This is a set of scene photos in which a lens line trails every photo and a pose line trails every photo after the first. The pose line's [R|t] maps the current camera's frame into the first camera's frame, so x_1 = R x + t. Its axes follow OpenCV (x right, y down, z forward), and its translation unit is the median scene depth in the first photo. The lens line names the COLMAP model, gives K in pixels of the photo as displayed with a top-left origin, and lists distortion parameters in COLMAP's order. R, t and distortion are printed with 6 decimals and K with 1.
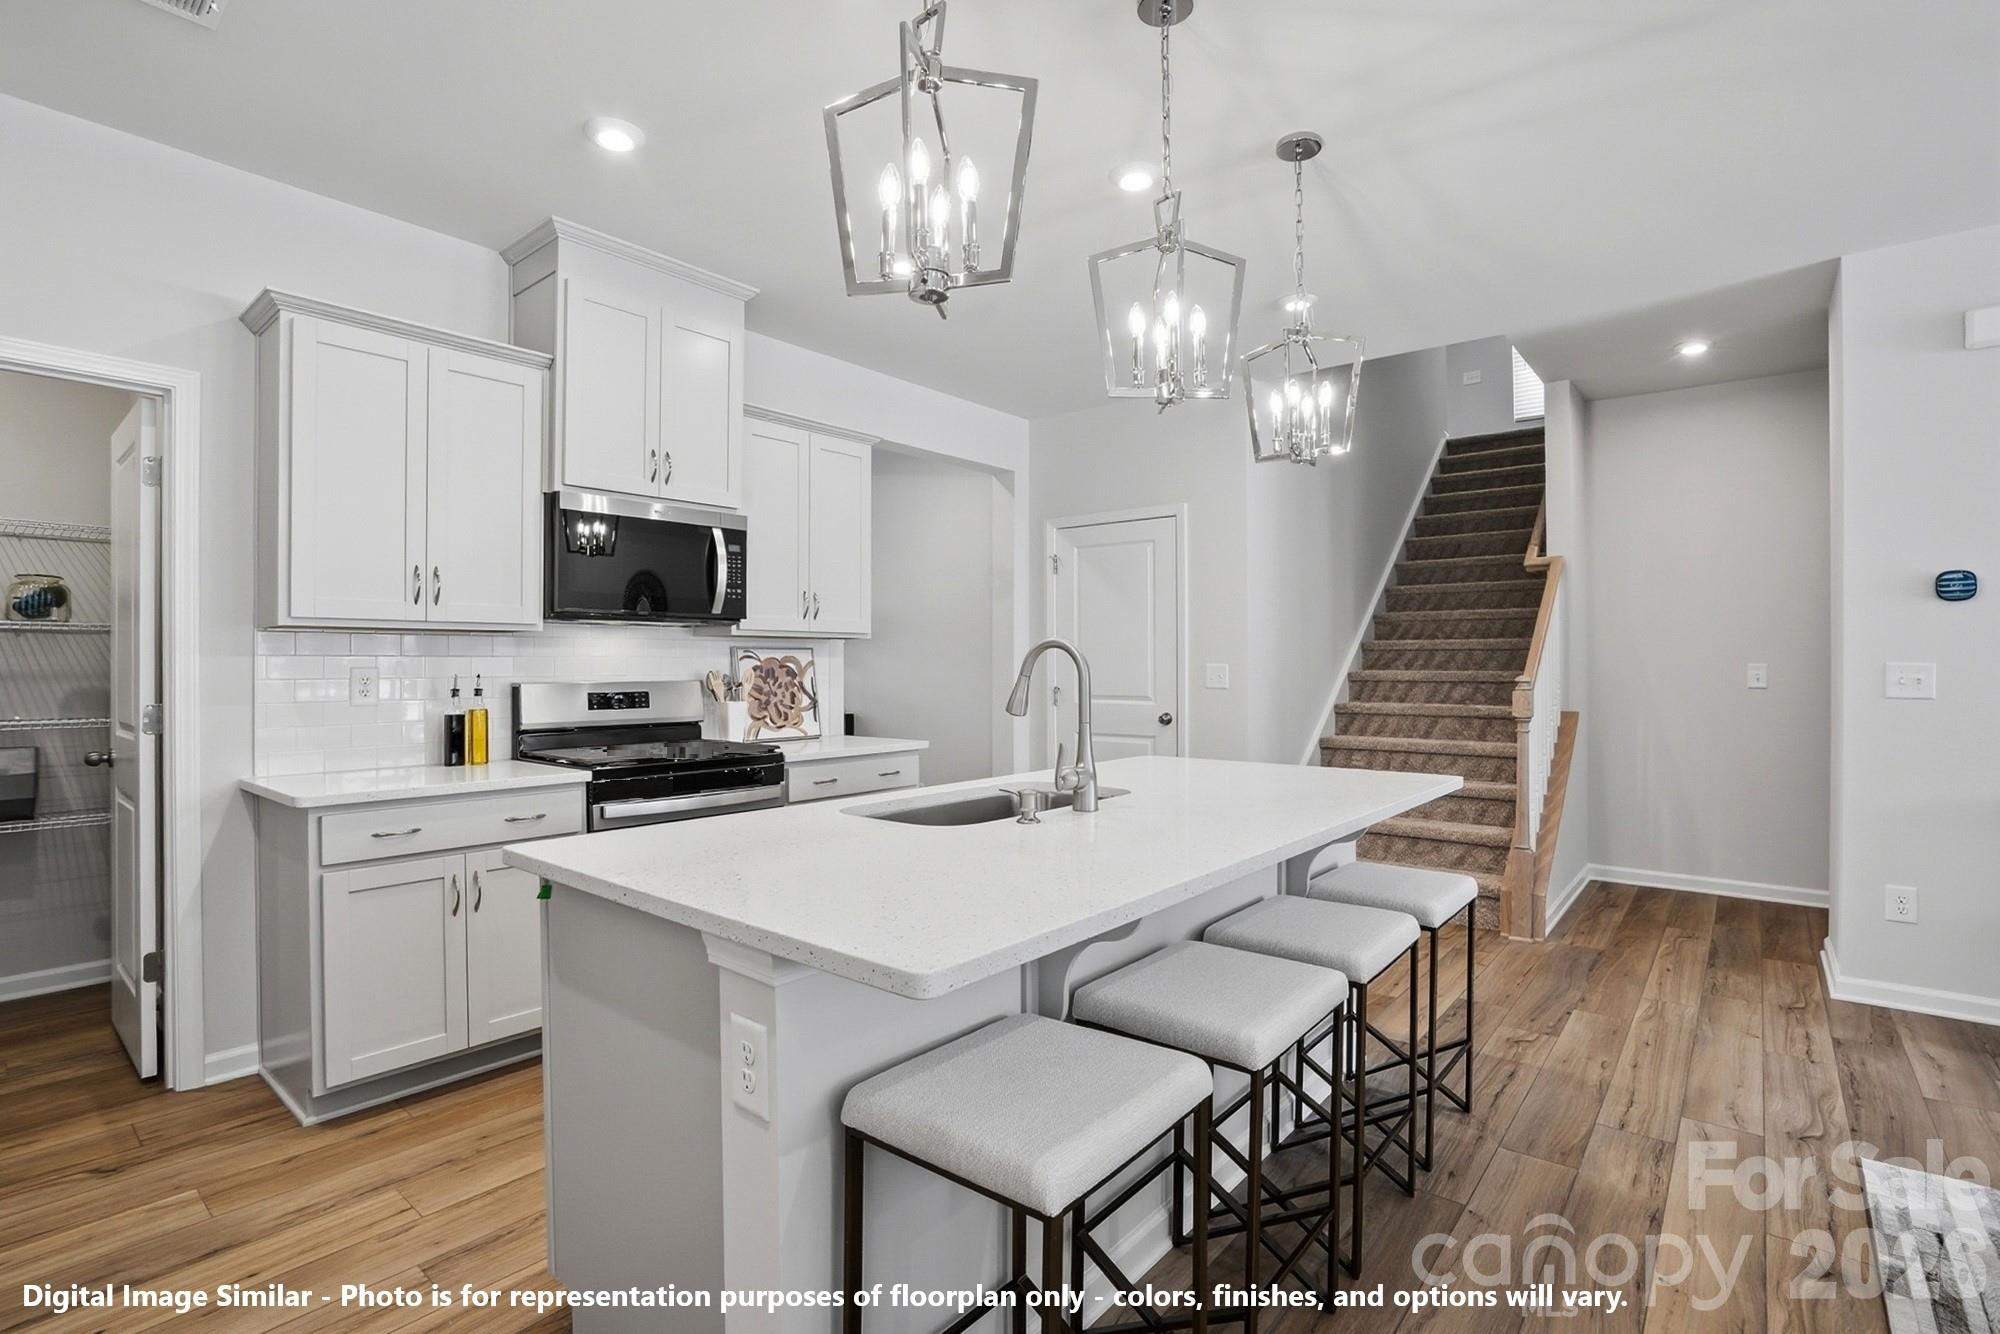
lens RADIAL K [[938.3, 0, 1008.9], [0, 938.3, 666.9], [0, 0, 1]] dist [-0.054567, 0.021352]
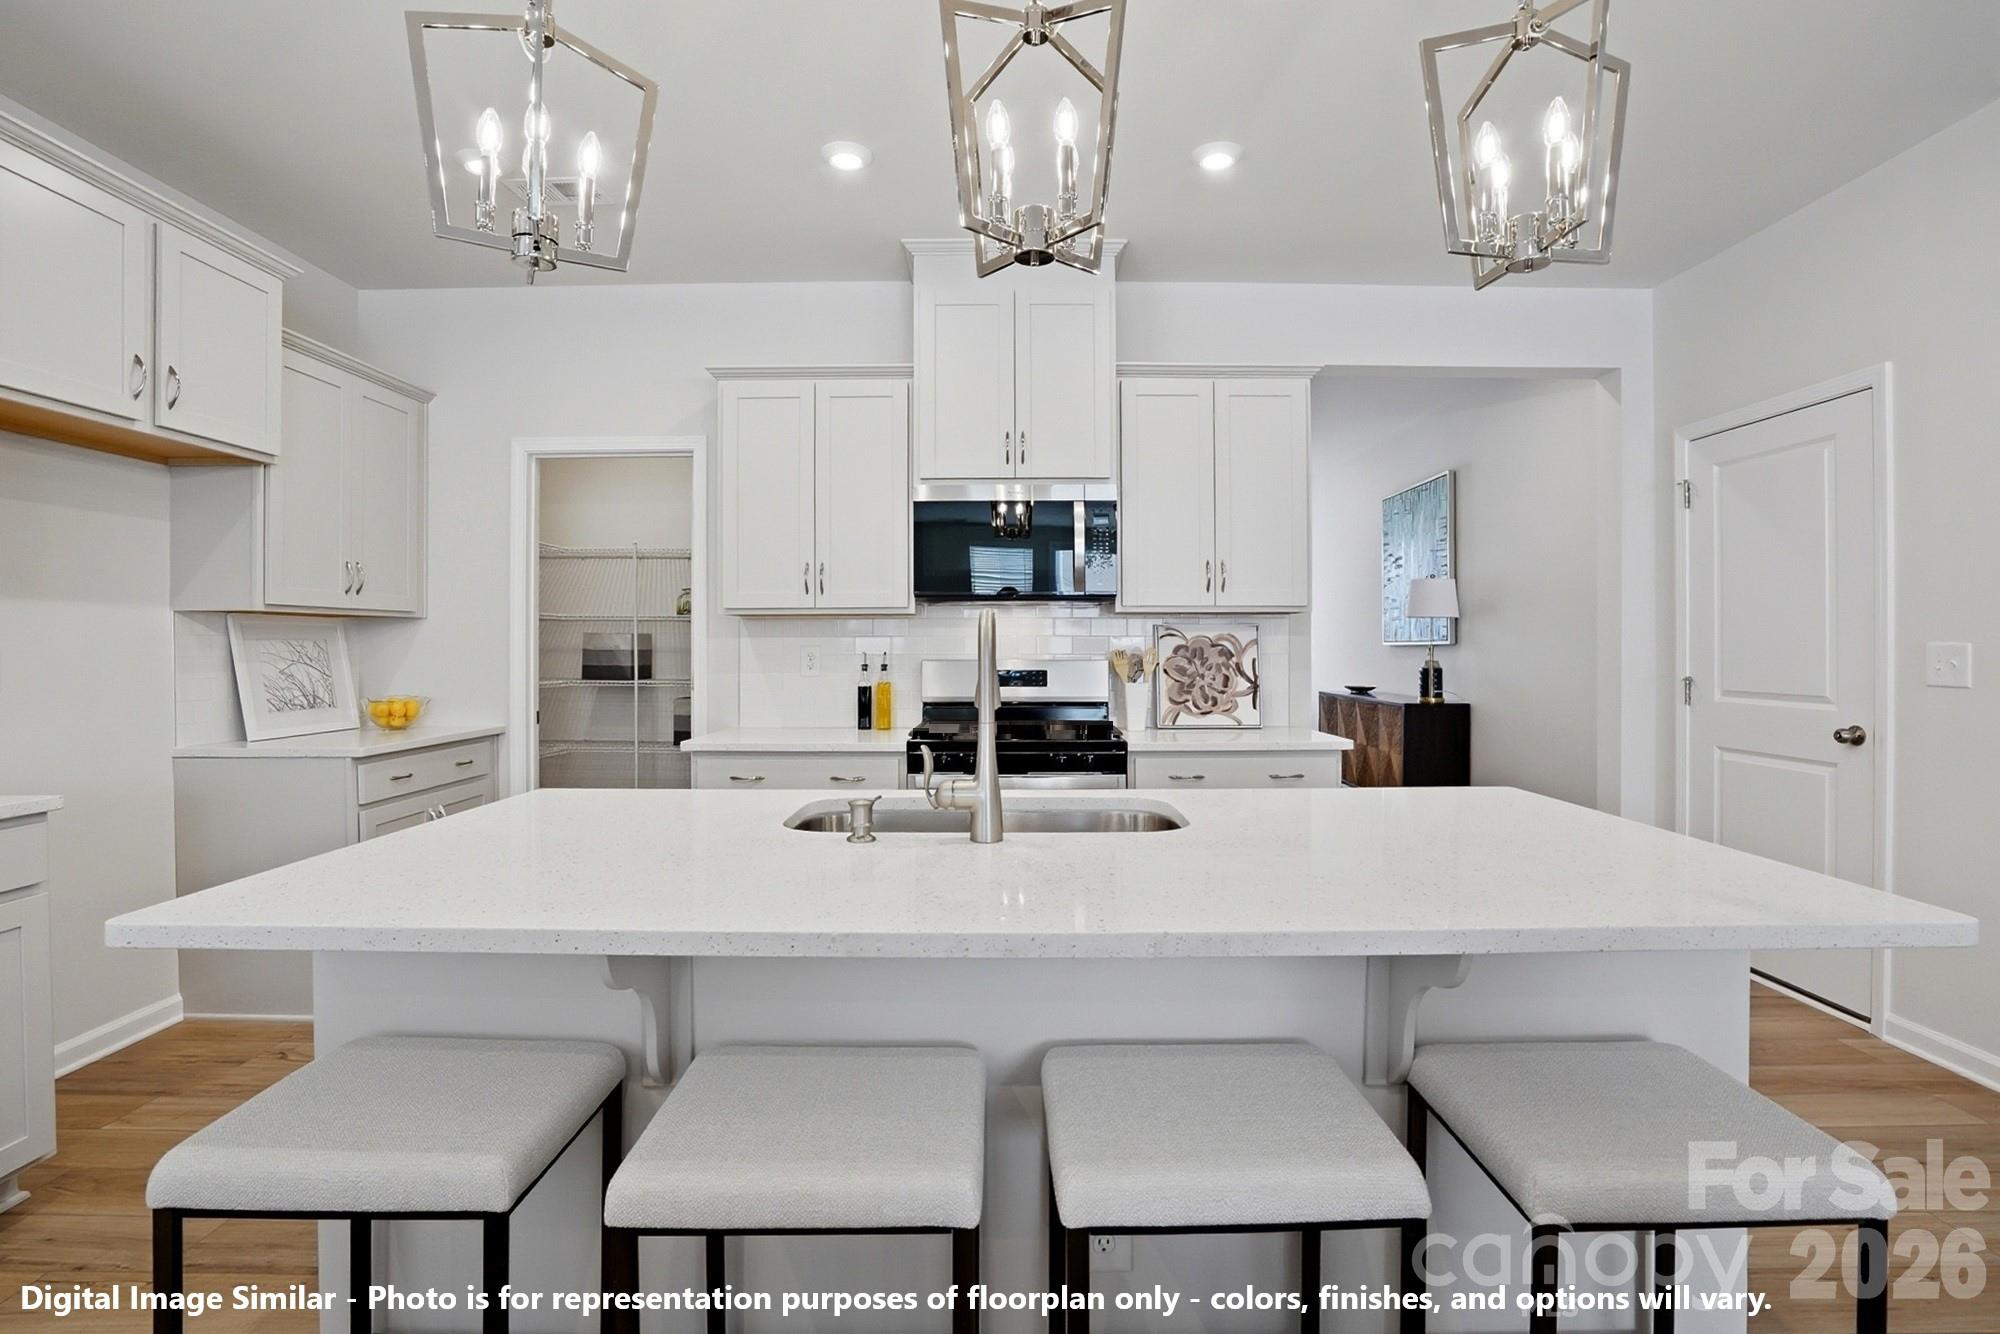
lens RADIAL K [[953.9, 0, 1007.1], [0, 953.9, 641.1], [0, 0, 1]] dist [-0.065997, 0.025901]
pose [[0.628468, -0.003873, -0.777826, 0.343437], [-0.001366, 0.999981, -0.006084, 0.001044], [0.777834, 0.004886, 0.628451, 0.277352]]
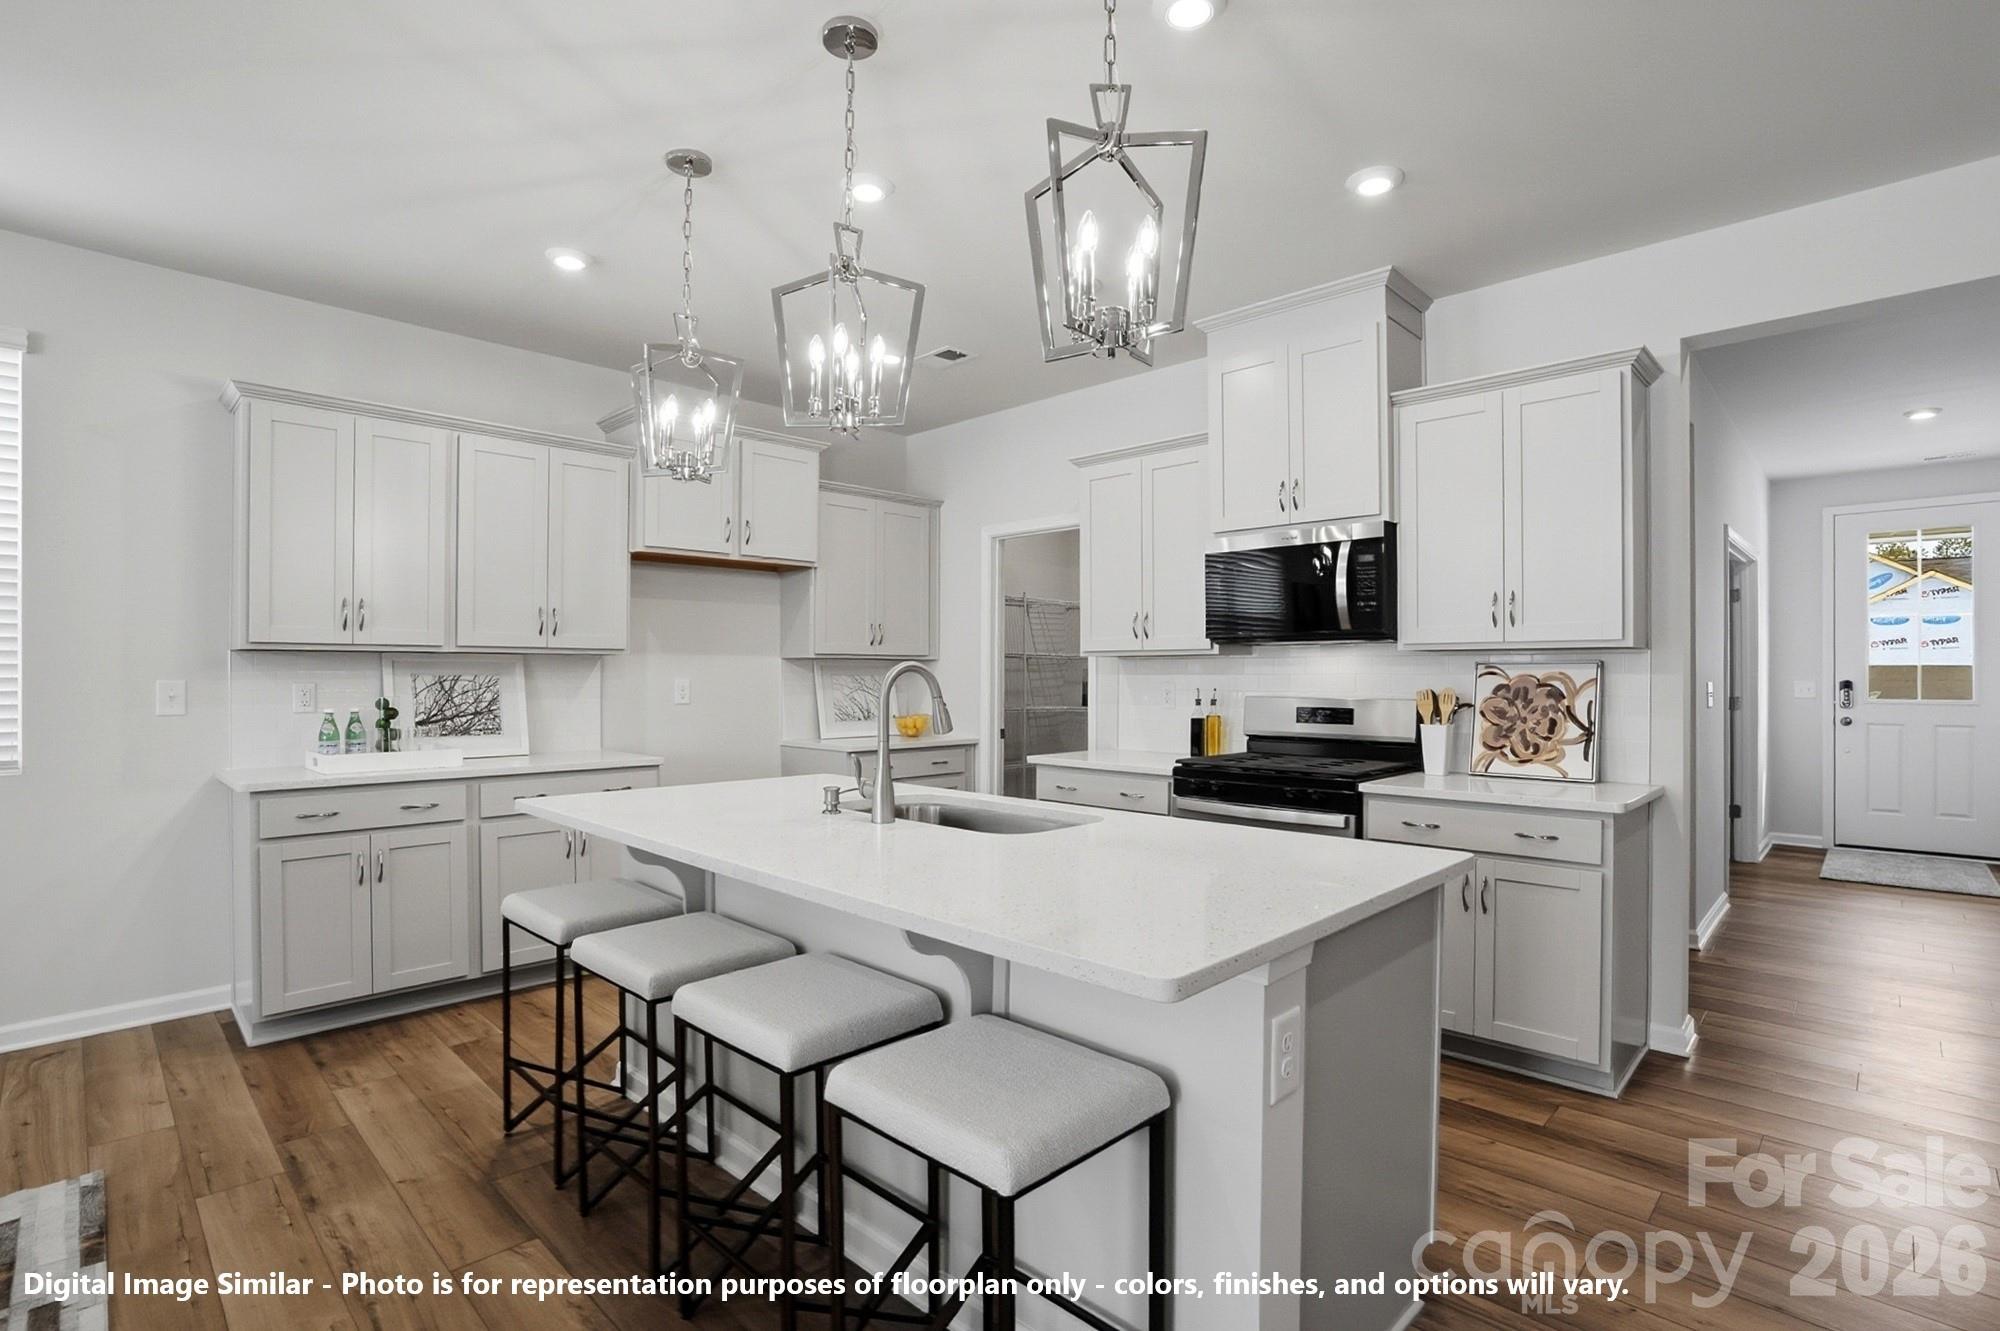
lens RADIAL K [[952.2, 0, 1006.3], [0, 952.2, 663.3], [0, 0, 1]] dist [-0.063811, 0.027355]
pose [[-0.087347, -0.010936, -0.996118, 0.589413], [-0.005916, 0.999928, -0.010459, -0.008521], [0.996160, 0.004979, -0.087406, 0.624479]]
